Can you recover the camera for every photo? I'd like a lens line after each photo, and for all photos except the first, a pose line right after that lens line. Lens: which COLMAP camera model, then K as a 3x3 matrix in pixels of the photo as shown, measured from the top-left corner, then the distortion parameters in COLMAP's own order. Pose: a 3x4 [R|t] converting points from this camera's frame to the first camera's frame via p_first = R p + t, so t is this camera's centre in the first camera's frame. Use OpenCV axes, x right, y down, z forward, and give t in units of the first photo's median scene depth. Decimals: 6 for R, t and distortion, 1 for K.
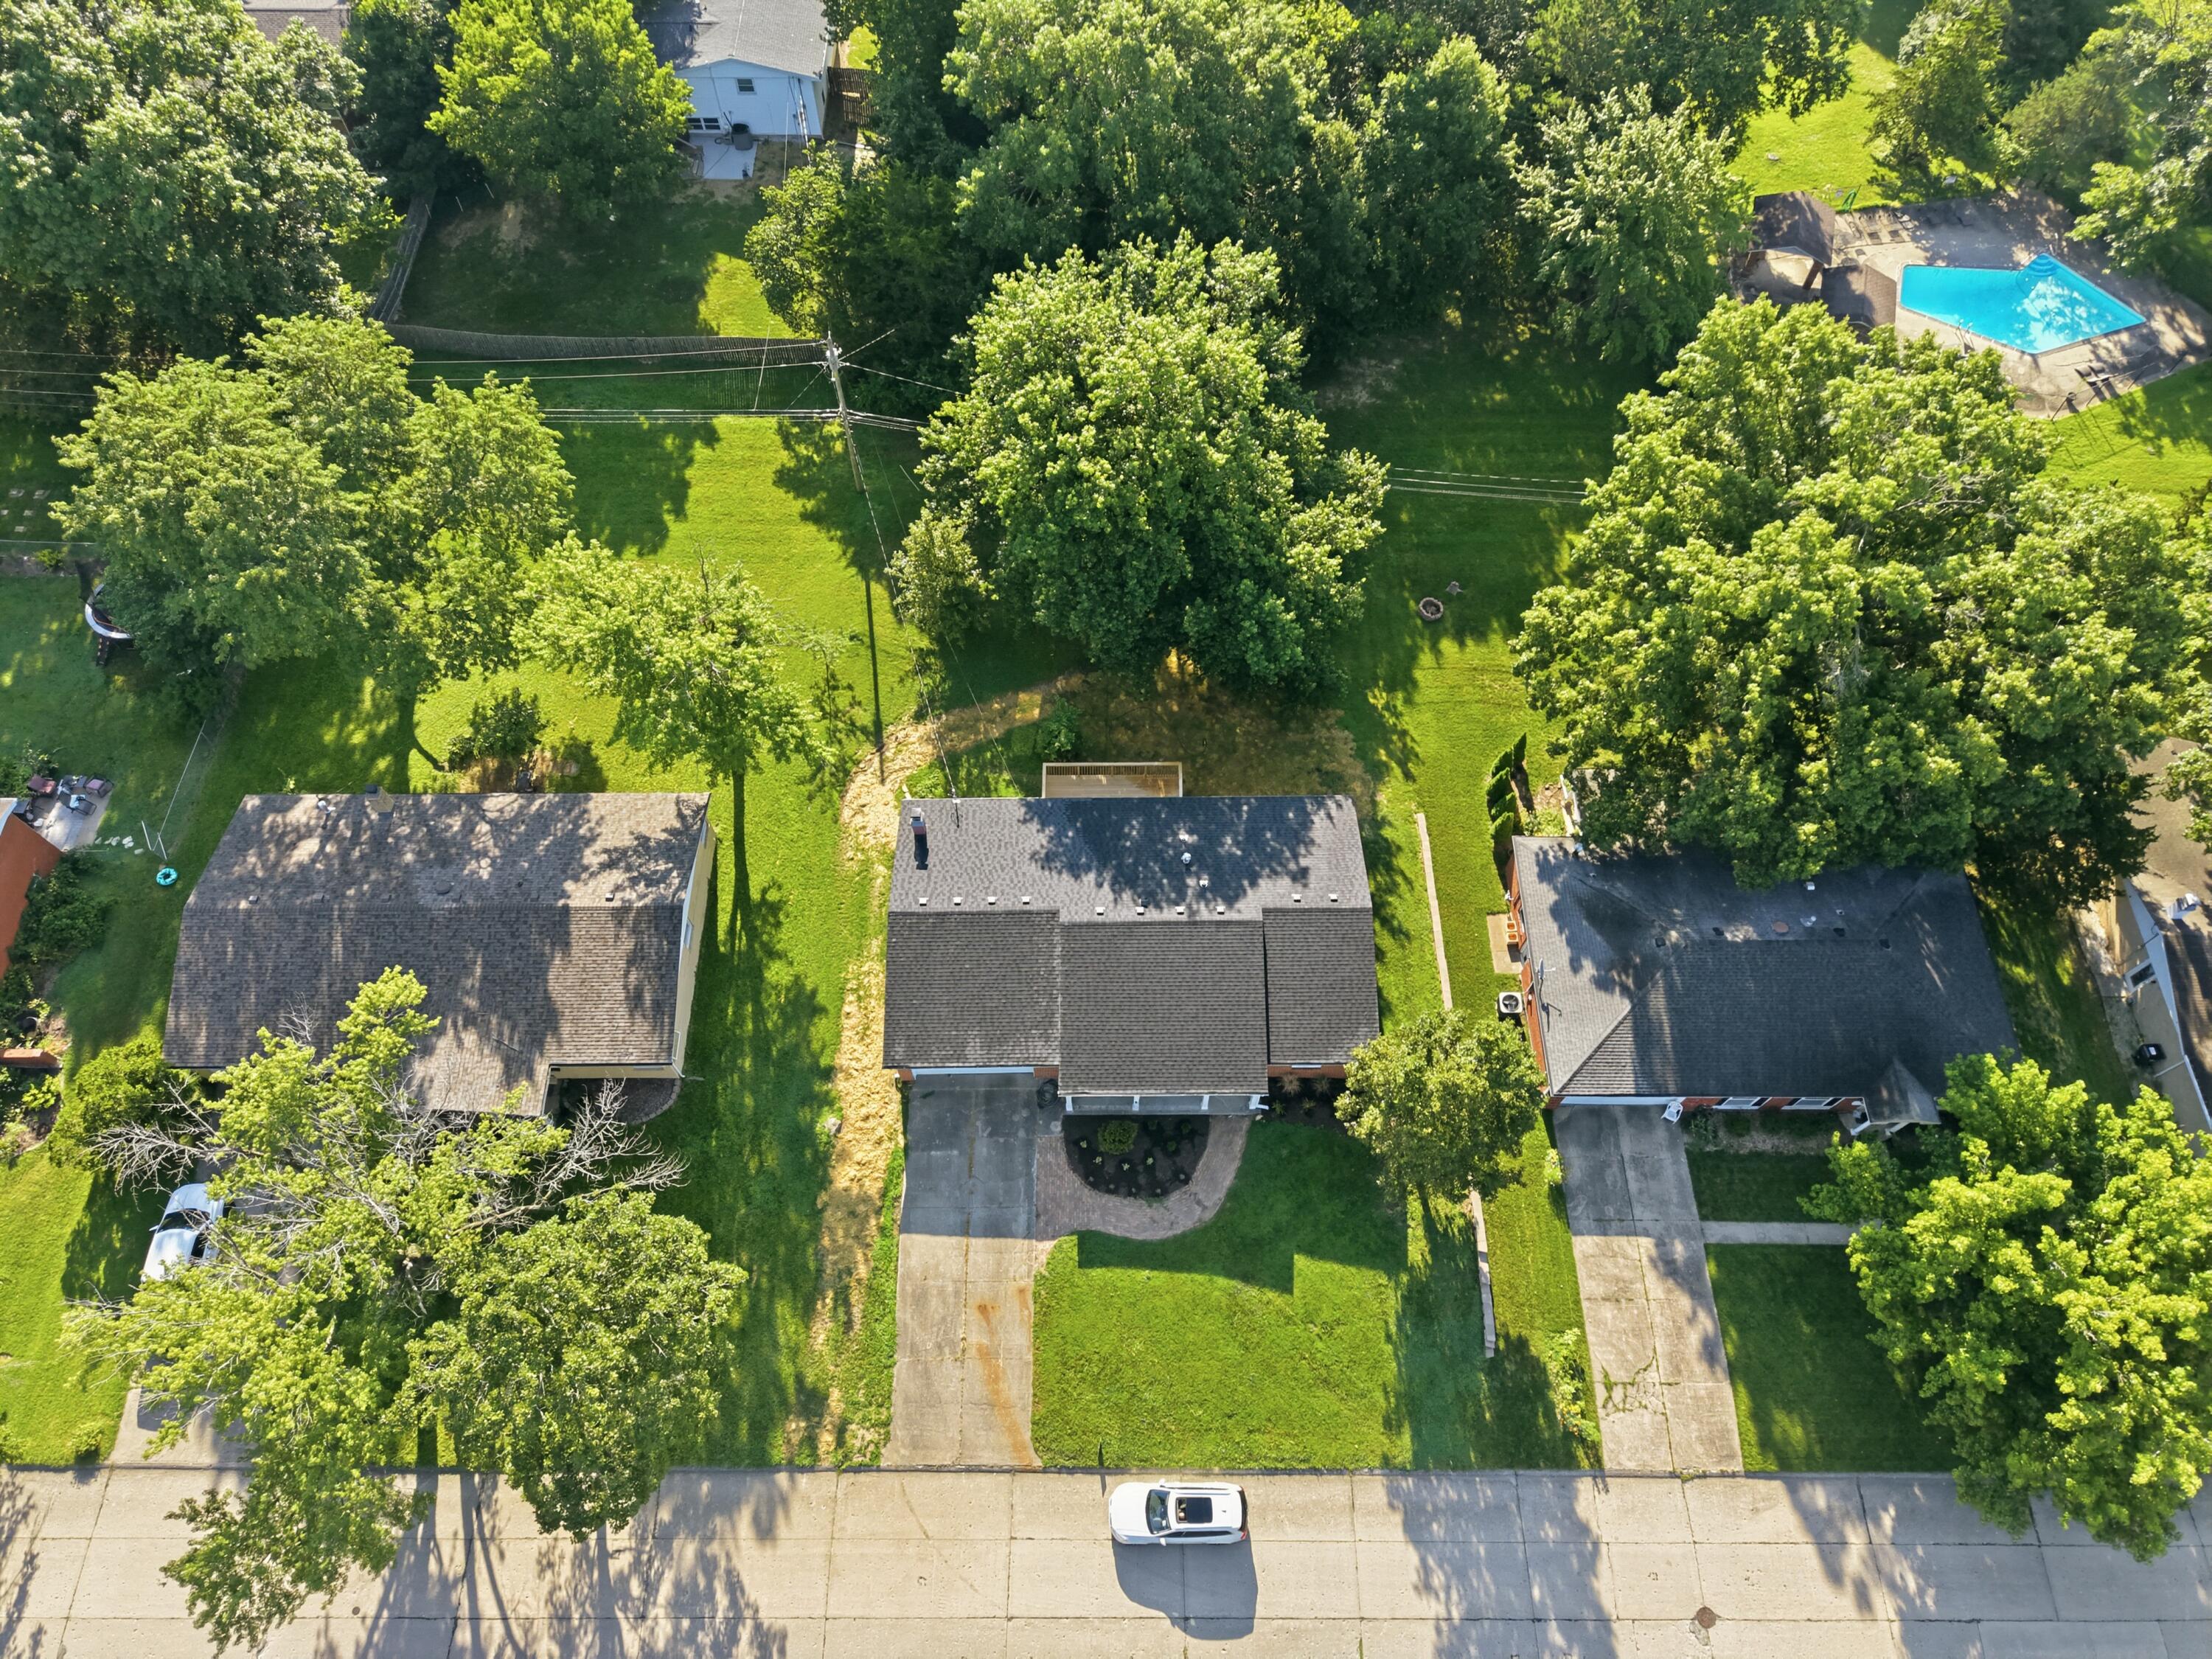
lens RADIAL K [[1473.6, 0, 1112.5], [0, 1473.6, 836.2], [0, 0, 1]] dist [0.028703, -0.027659]
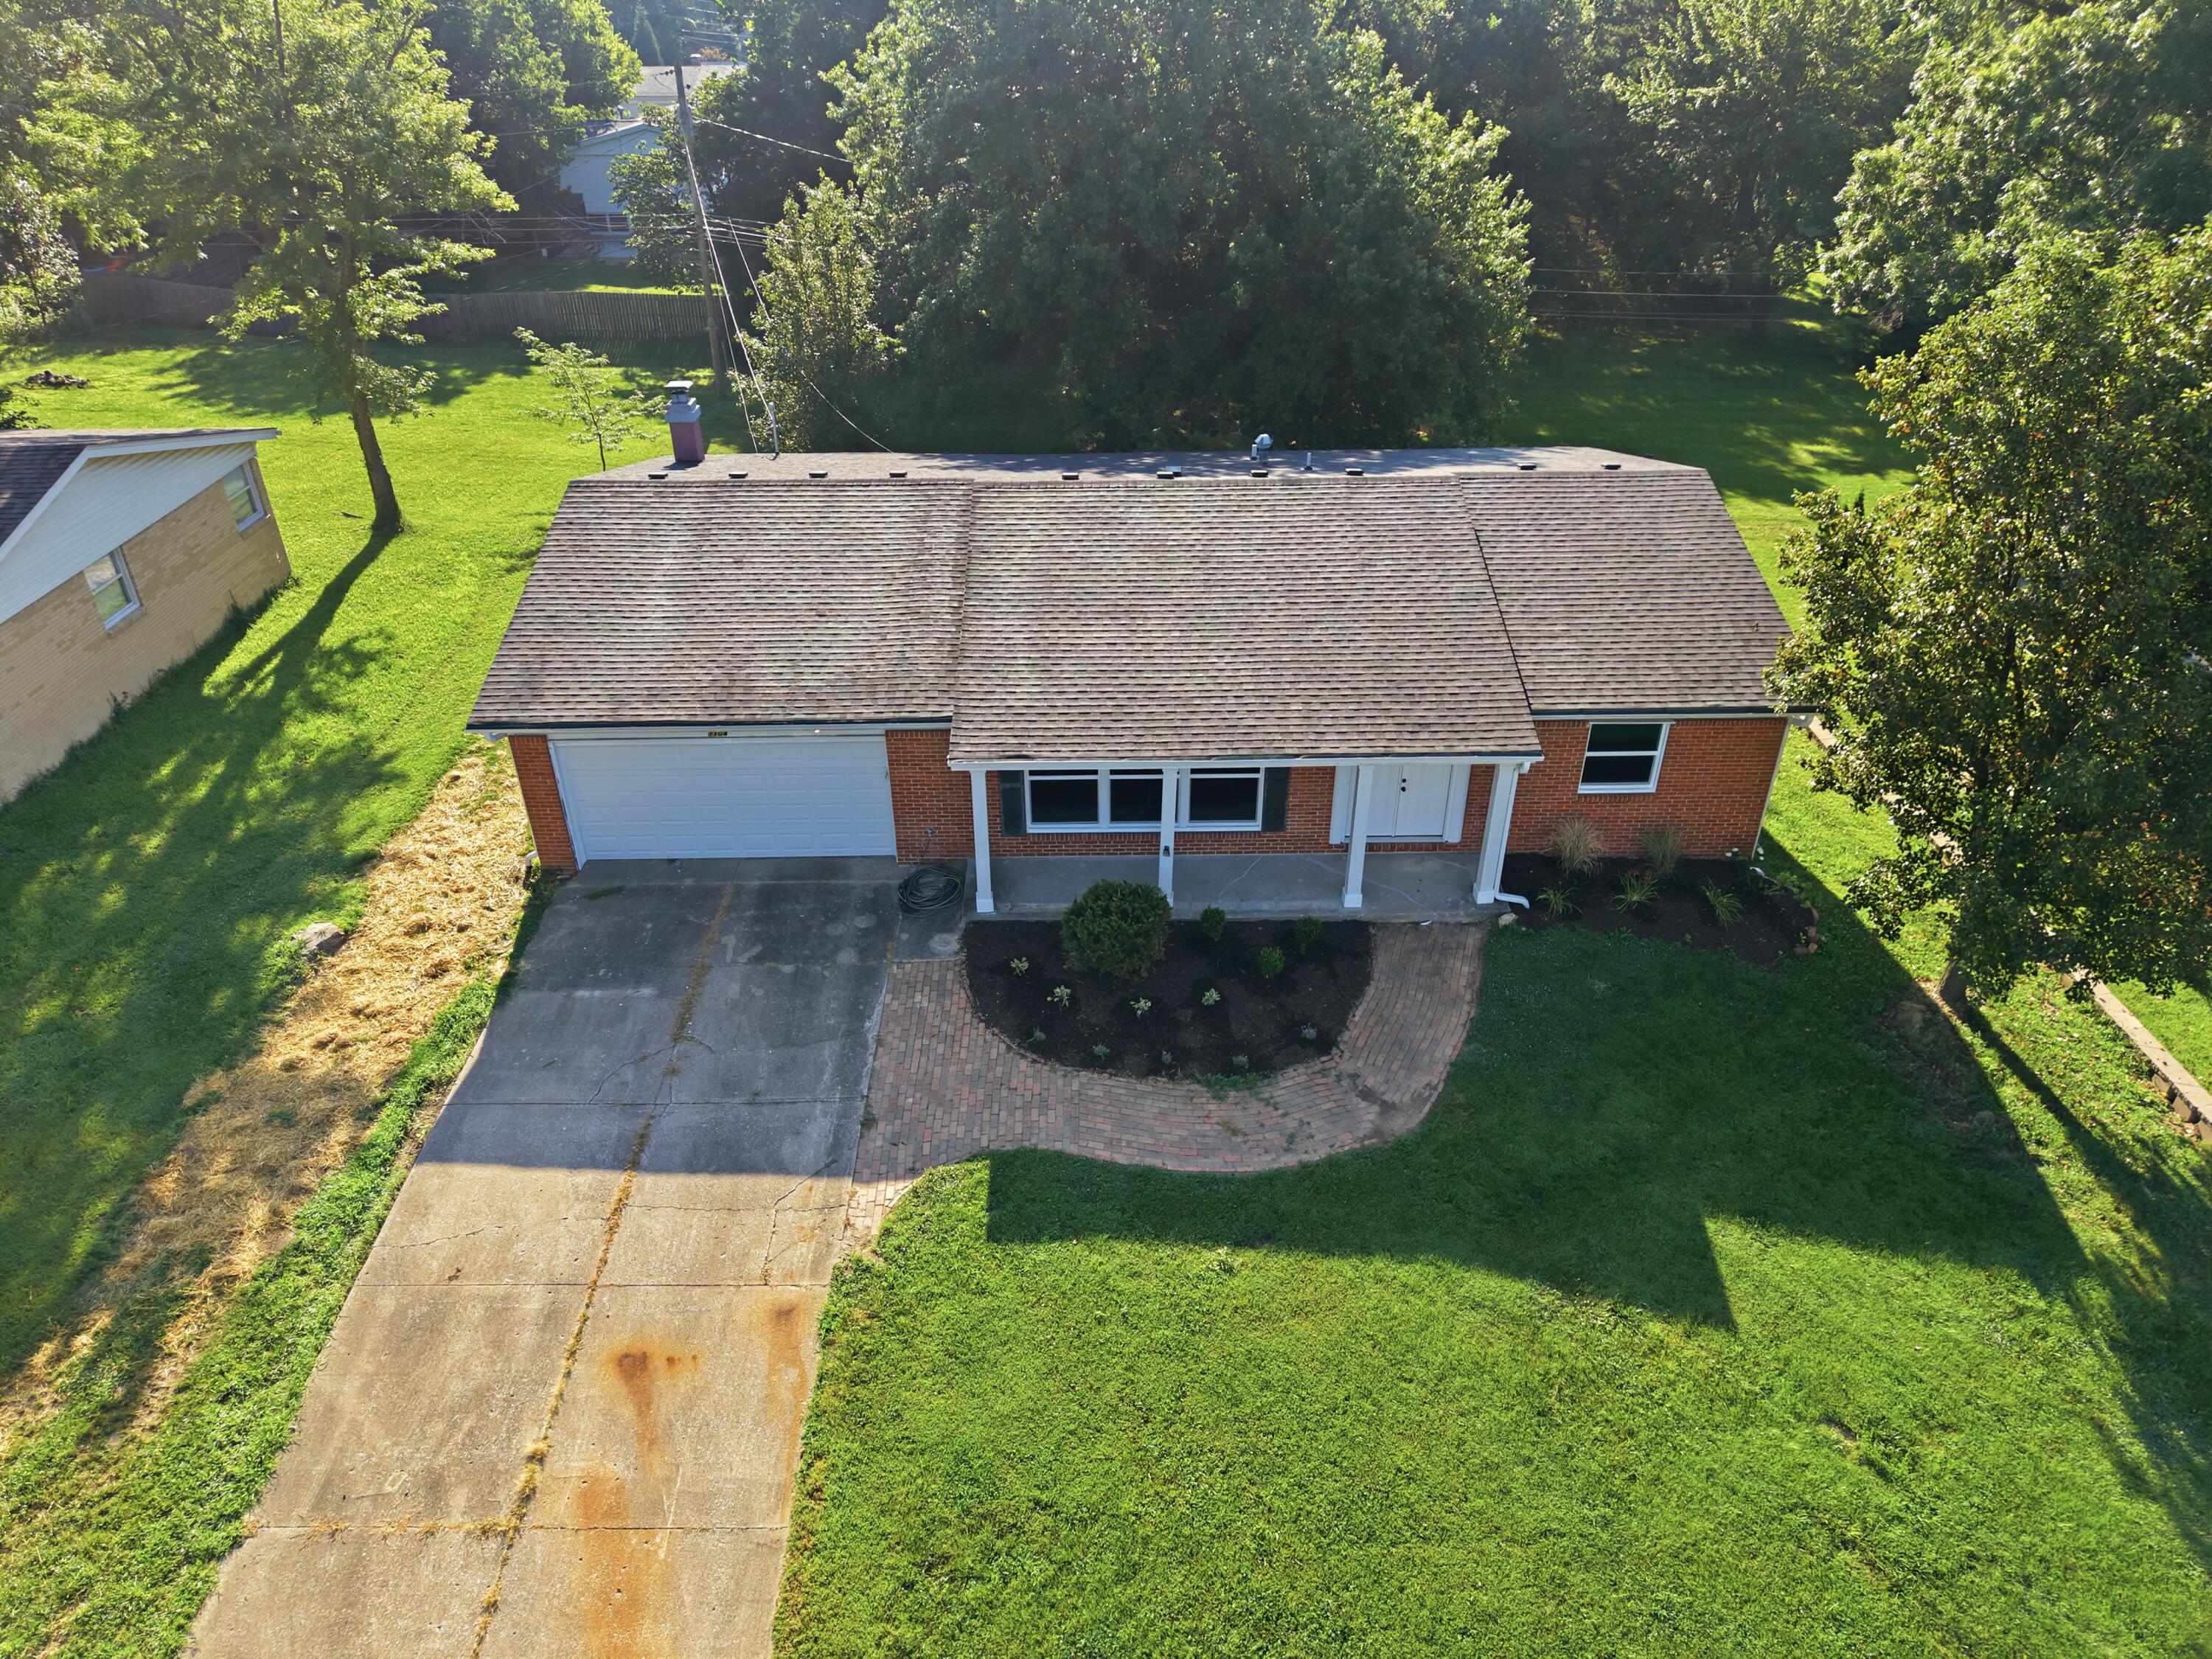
lens RADIAL K [[1472.7, 0, 1114.7], [0, 1472.7, 832.3], [0, 0, 1]] dist [0.038192, -0.041806]
pose [[0.999931, 0.000006, 0.011756, -0.001106], [0.005802, 0.869475, -0.493942, 0.344736], [-0.010224, 0.493976, 0.869415, 0.661494]]
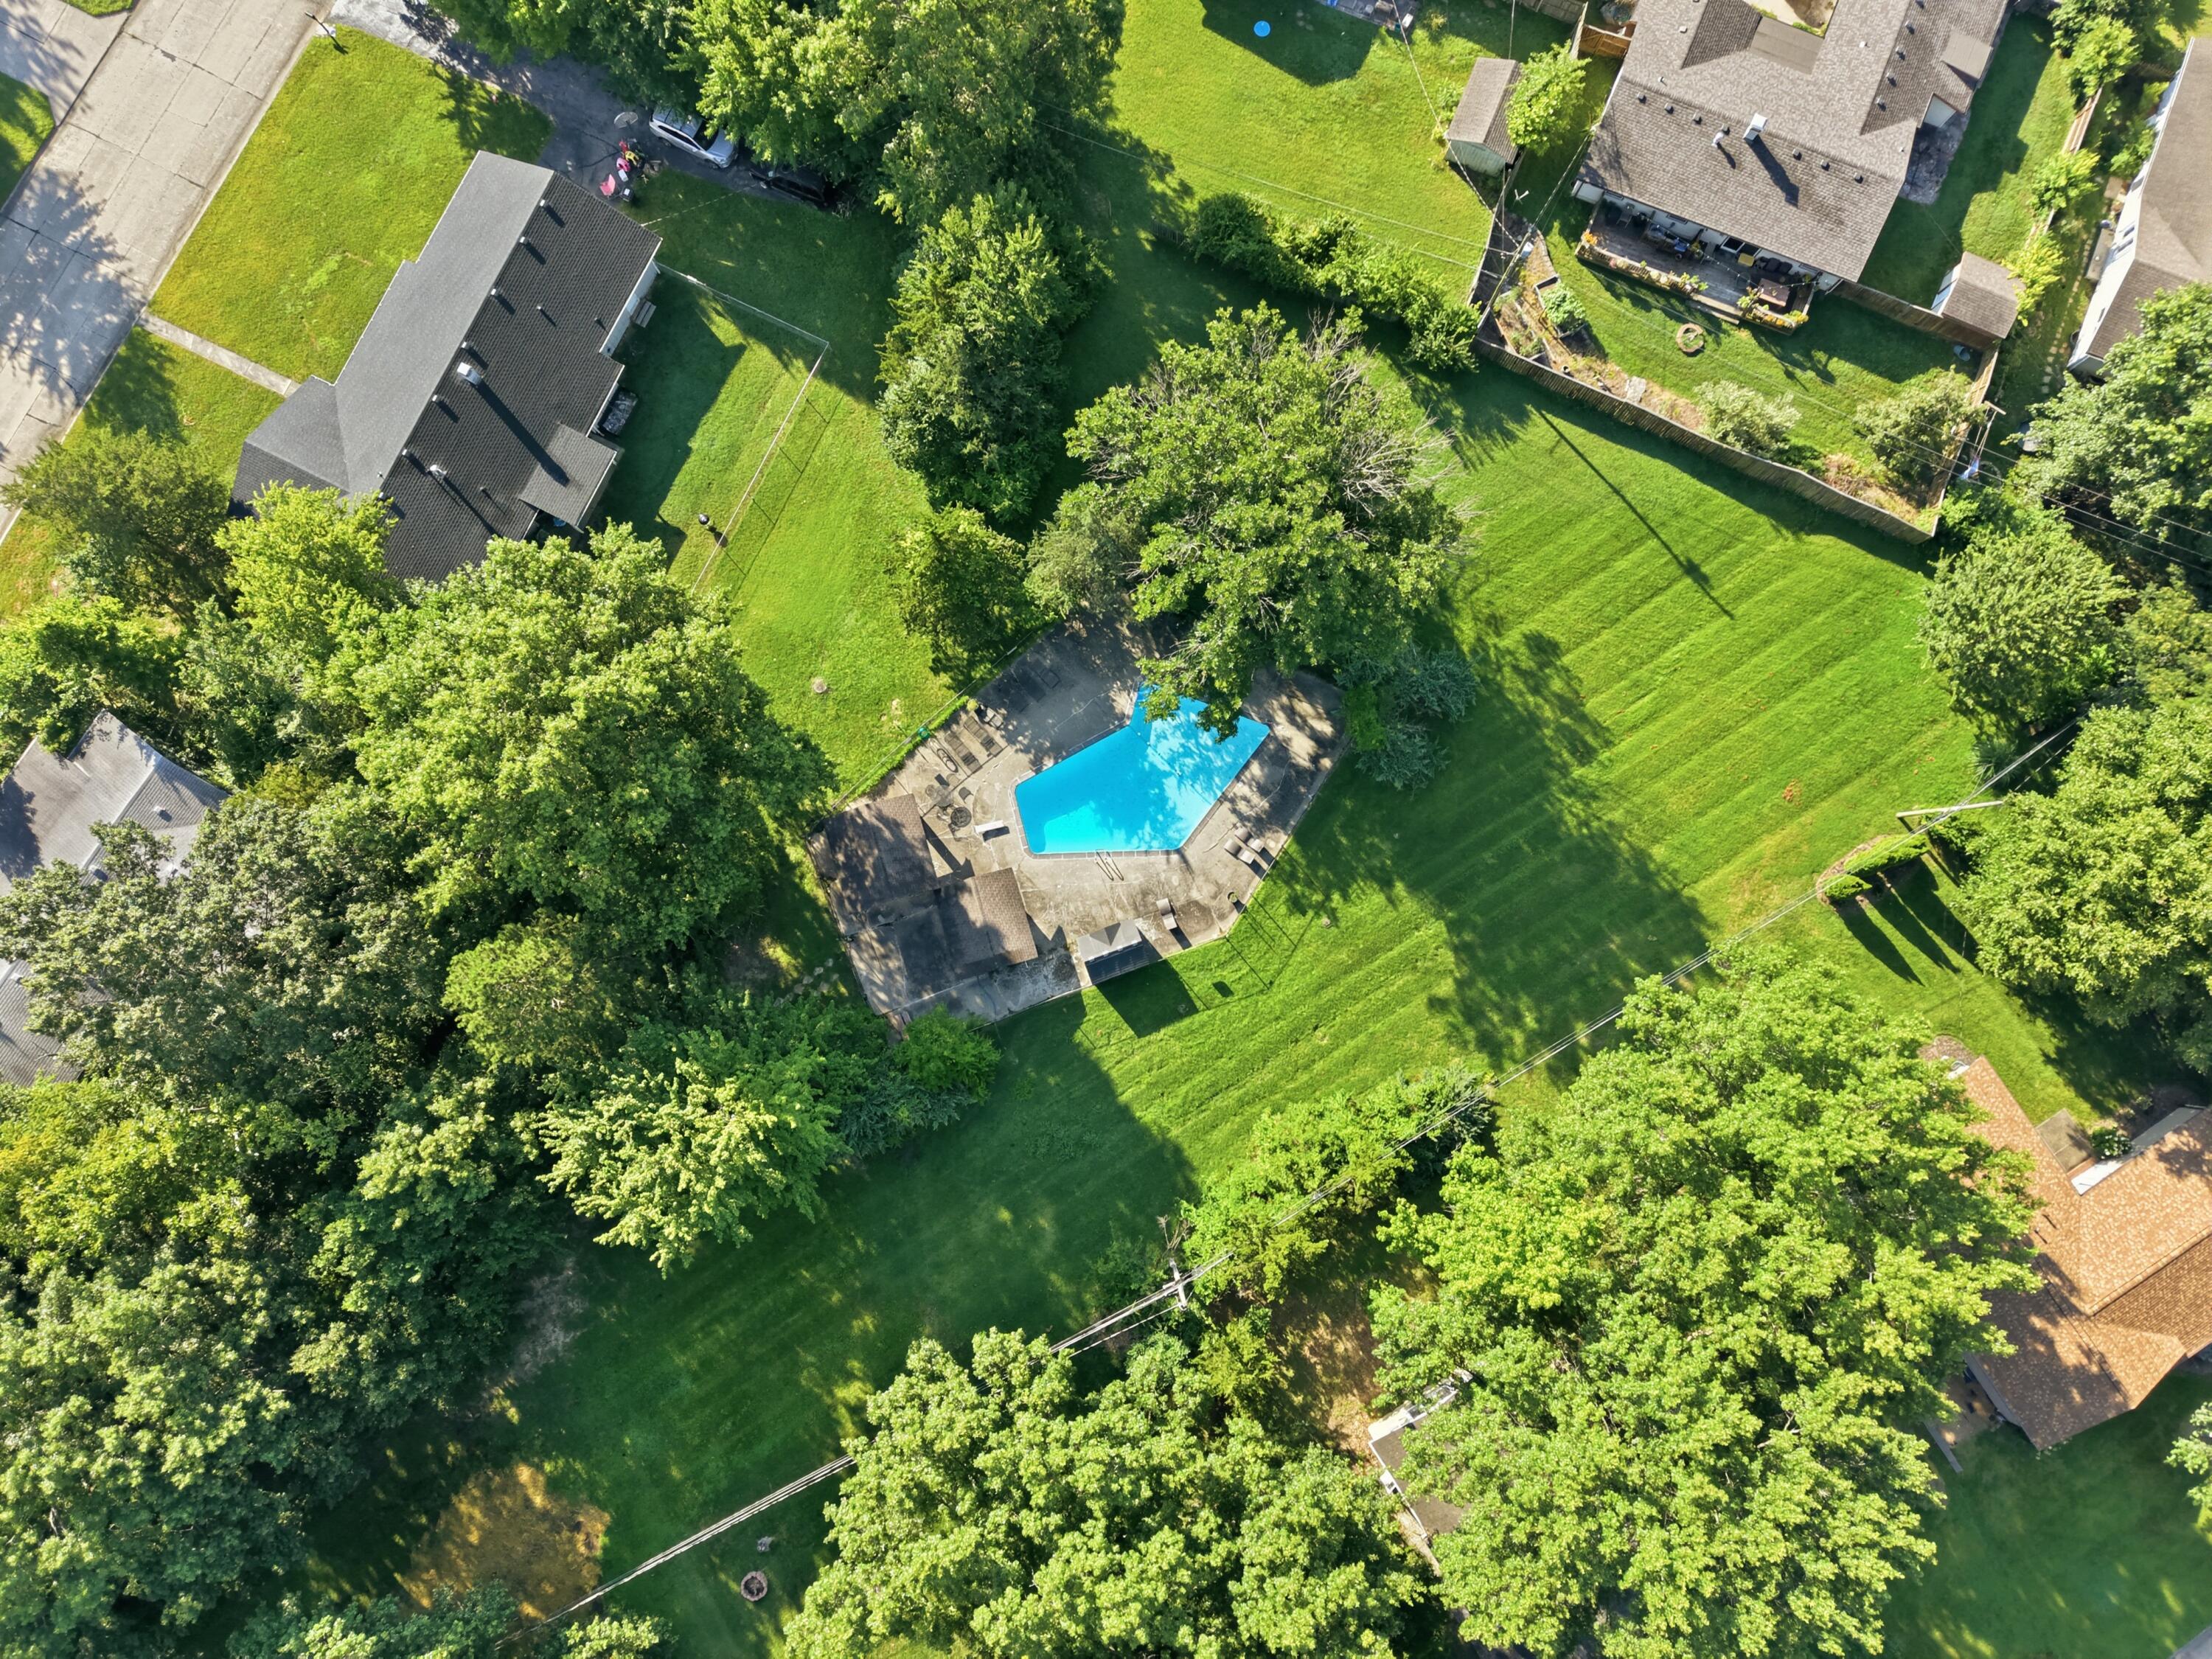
lens RADIAL K [[1472.7, 0, 1114.7], [0, 1472.7, 832.3], [0, 0, 1]] dist [0.038192, -0.041806]
pose [[0.841596, -0.539109, 0.032814, 0.779678], [0.485552, 0.781799, 0.391190, -0.974131], [-0.236548, -0.313291, 0.919725, 0.255517]]
